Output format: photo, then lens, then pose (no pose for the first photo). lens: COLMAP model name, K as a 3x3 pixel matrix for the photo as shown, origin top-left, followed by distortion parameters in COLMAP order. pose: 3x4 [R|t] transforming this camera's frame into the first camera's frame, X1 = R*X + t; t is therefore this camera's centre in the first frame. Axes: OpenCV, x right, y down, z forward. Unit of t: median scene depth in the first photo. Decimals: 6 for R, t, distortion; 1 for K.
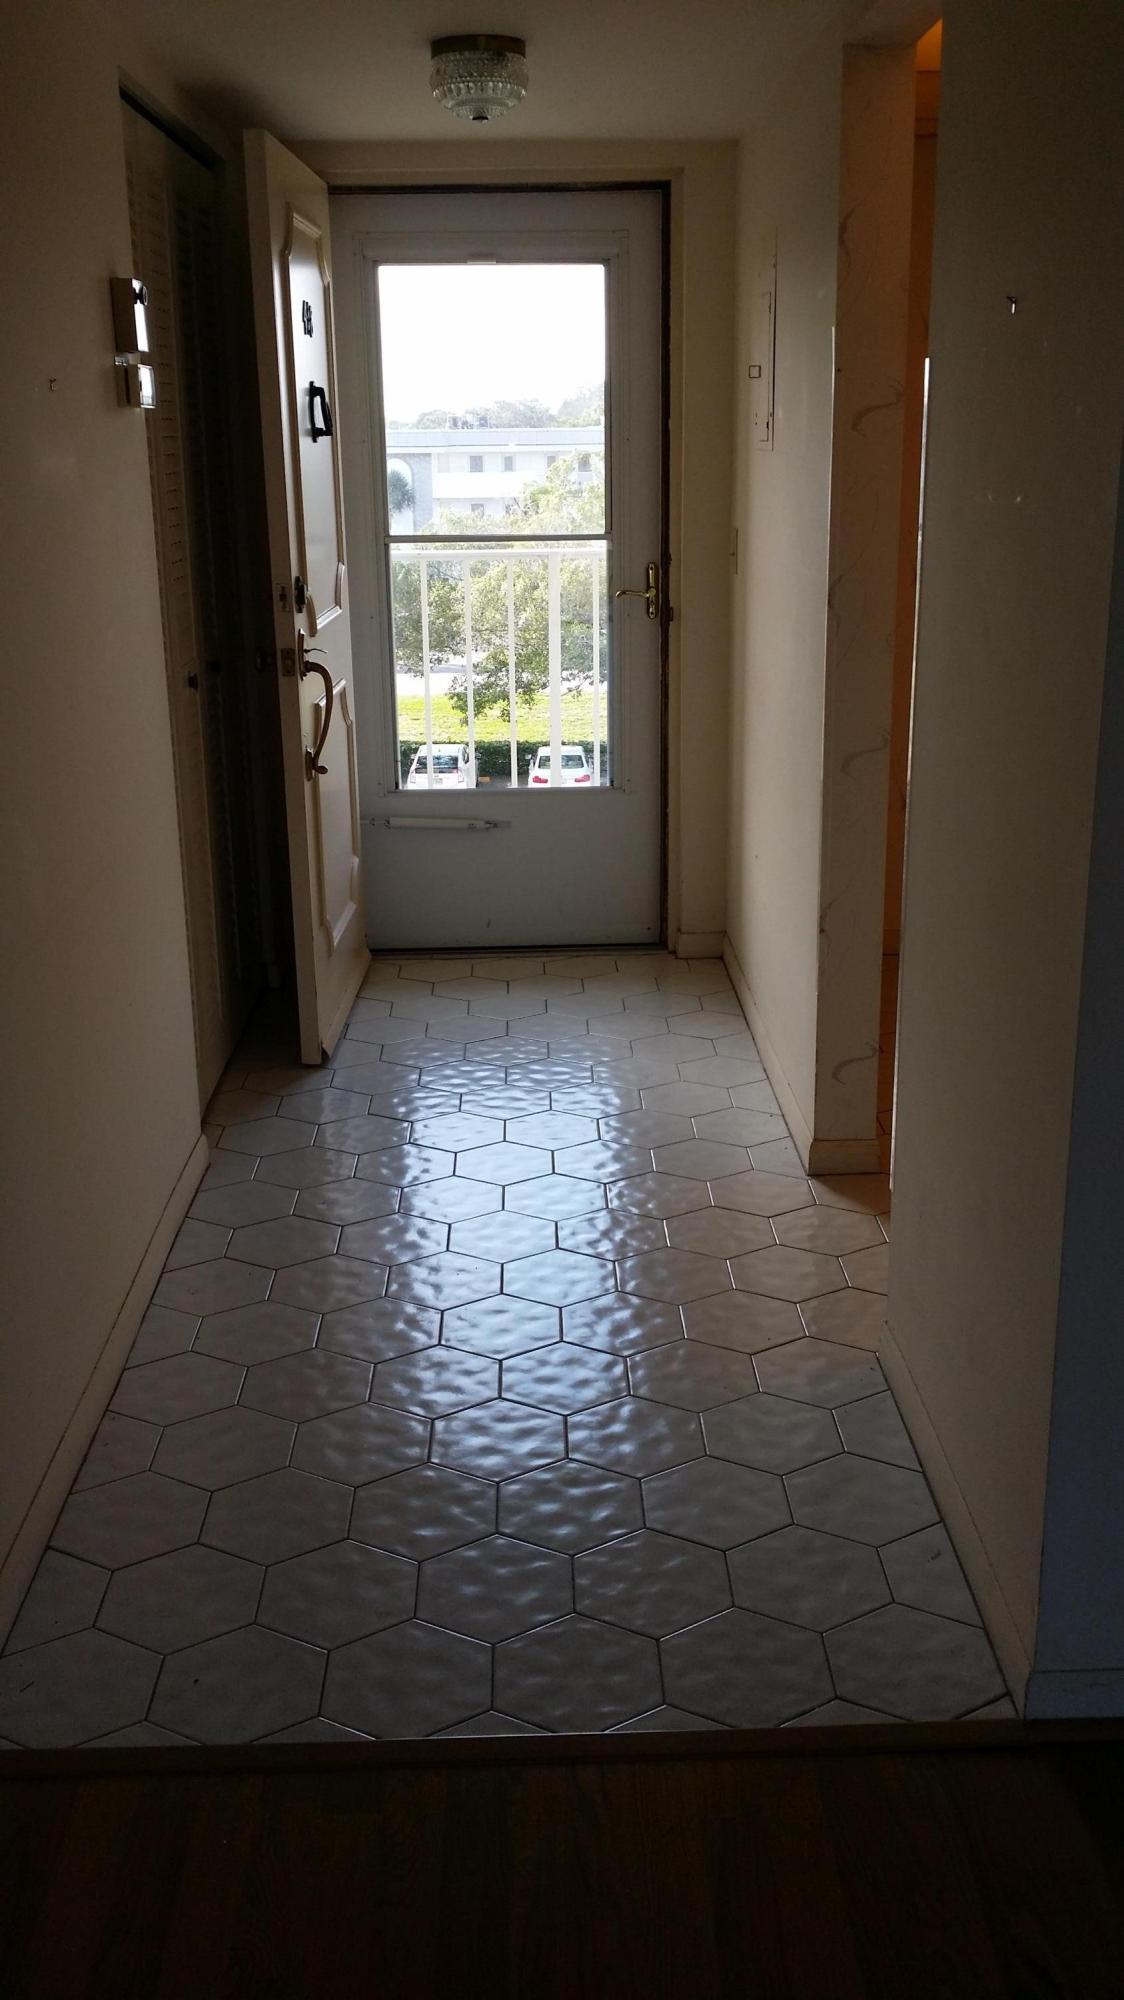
lens RADIAL K [[1830.7, 0, 566.3], [0, 1830.7, 1003.7], [0, 0, 1]] dist [0.021378, 0.000000]
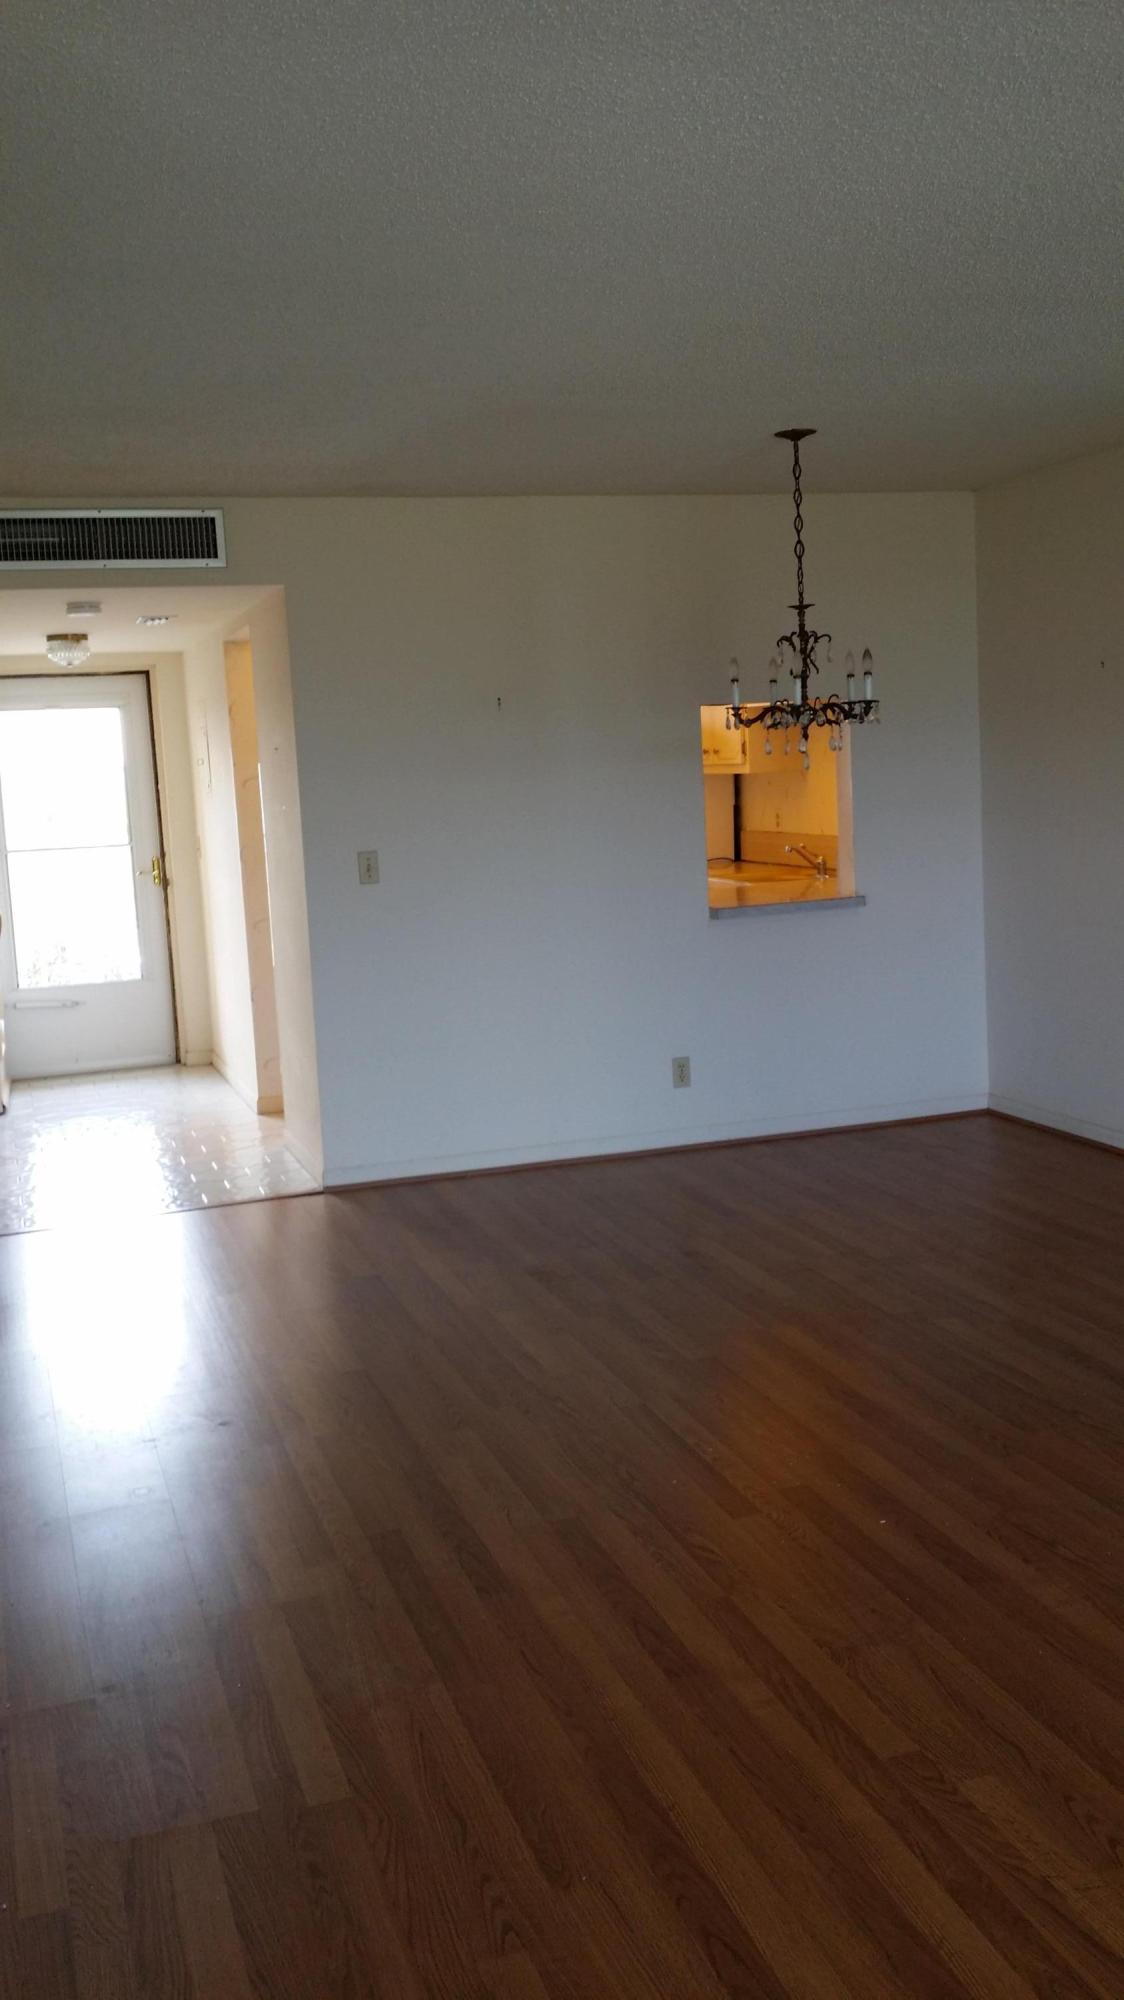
lens RADIAL K [[1830.7, 0, 564.1], [0, 1830.7, 997.1], [0, 0, 1]] dist [0.021378, 0.000000]
pose [[0.958837, -0.071715, 0.274752, -0.084597], [0.121220, 0.978363, -0.167668, 0.289573], [-0.256783, 0.194072, 0.946783, -0.936180]]
